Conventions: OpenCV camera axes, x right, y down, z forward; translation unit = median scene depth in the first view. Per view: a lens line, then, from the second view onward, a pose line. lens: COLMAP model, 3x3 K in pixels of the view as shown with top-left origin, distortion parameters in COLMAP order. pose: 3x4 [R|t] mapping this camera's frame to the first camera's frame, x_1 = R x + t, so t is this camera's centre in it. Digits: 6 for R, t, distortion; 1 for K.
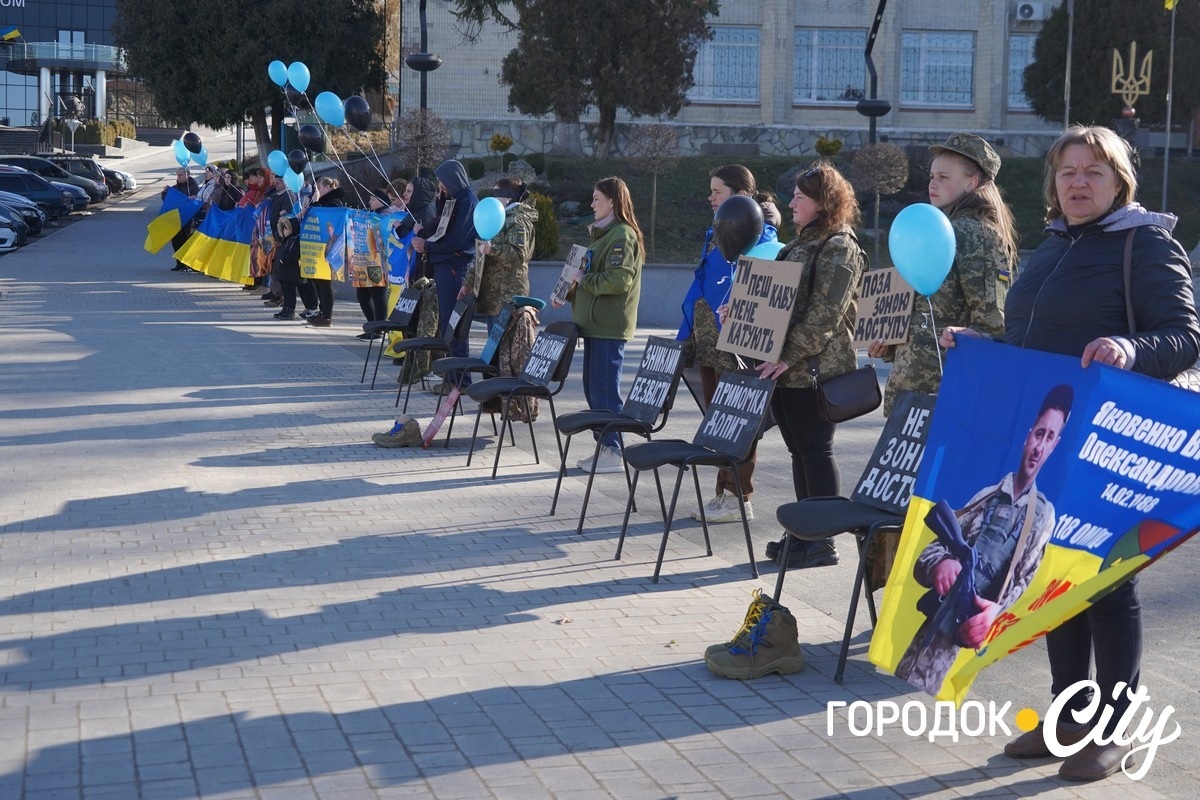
lens RADIAL K [[1885.4, 0, 600.0], [0, 1885.4, 400.0], [0, 0, 1]] dist [0.022860, 0.165175]
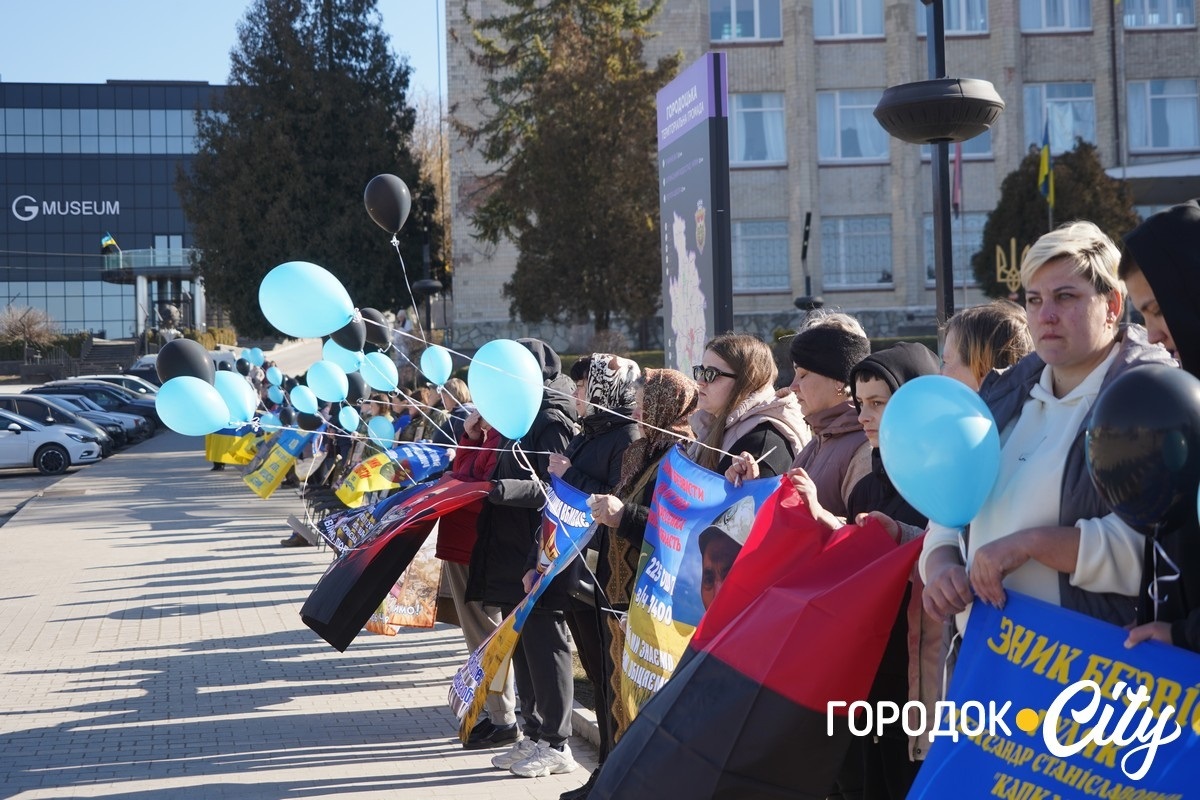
lens RADIAL K [[2262.2, 0, 600.0], [0, 2262.2, 400.0], [0, 0, 1]] dist [0.108478, 0.173519]
pose [[0.994685, -0.051544, -0.089139, 0.087662], [0.042450, 0.993974, -0.101064, 0.027014], [0.093811, 0.096743, 0.990879, -0.257745]]
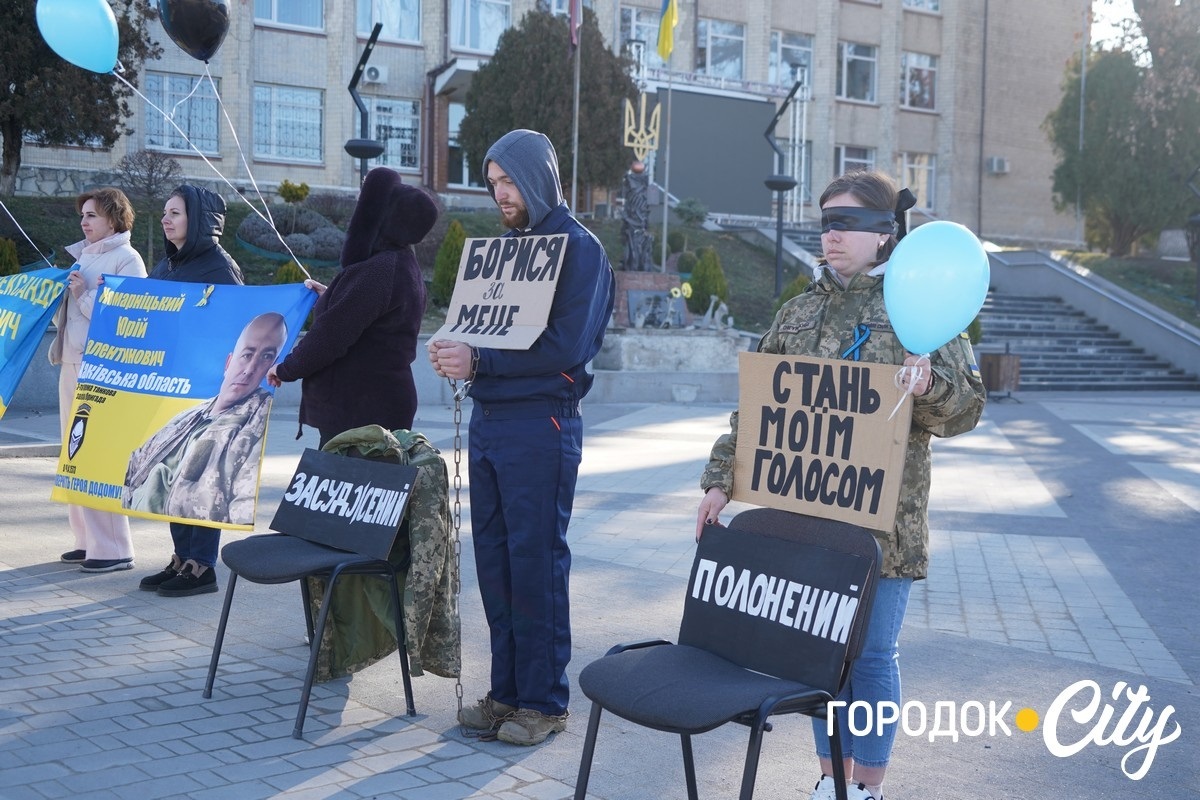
lens RADIAL K [[1543.8, 0, 600.0], [0, 1543.8, 400.0], [0, 0, 1]] dist [0.026281, 0.002888]
pose [[0.887504, -0.021671, 0.460291, -0.058129], [0.027126, 0.999618, -0.005239, -0.019413], [-0.460001, 0.017135, 0.887753, 0.196704]]
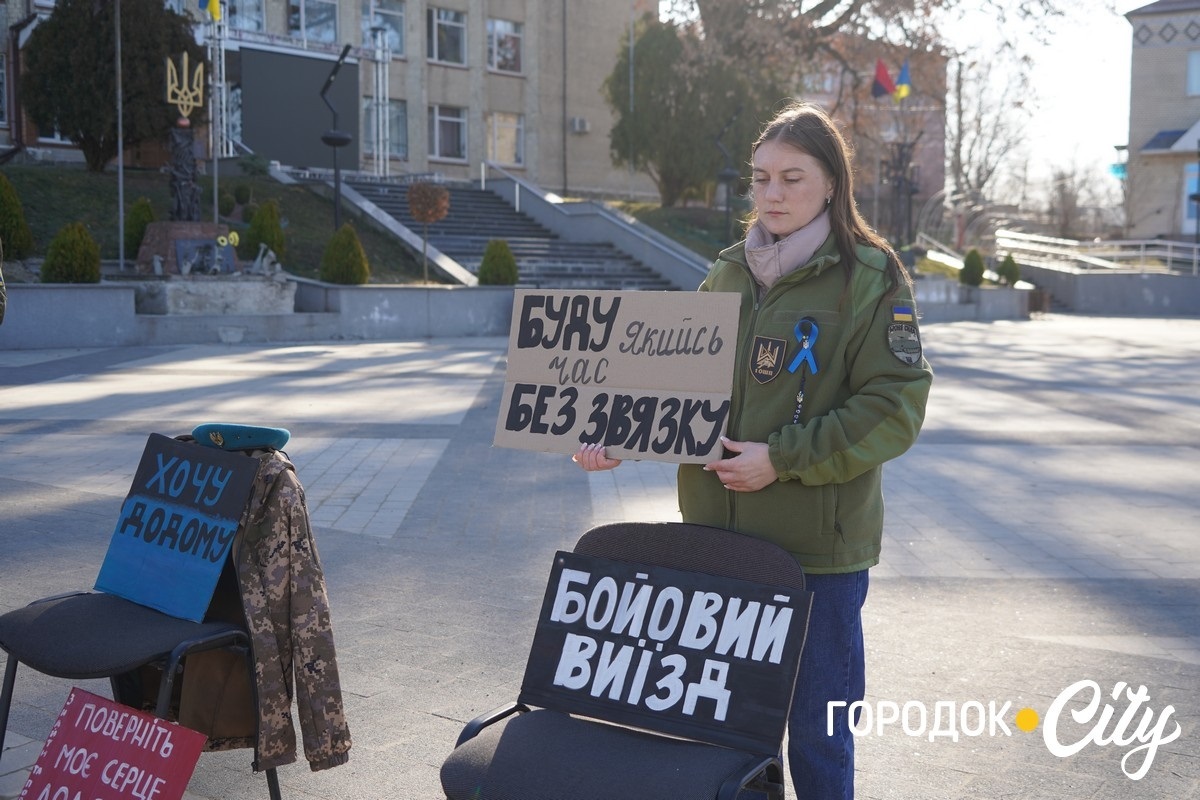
lens RADIAL K [[1449.6, 0, 600.0], [0, 1449.6, 400.0], [0, 0, 1]] dist [0.023299, 0.031285]
pose [[0.756304, -0.070000, 0.650464, -0.040089], [0.056055, 0.997537, 0.042175, -0.015391], [-0.651814, 0.004565, 0.758365, 0.164015]]
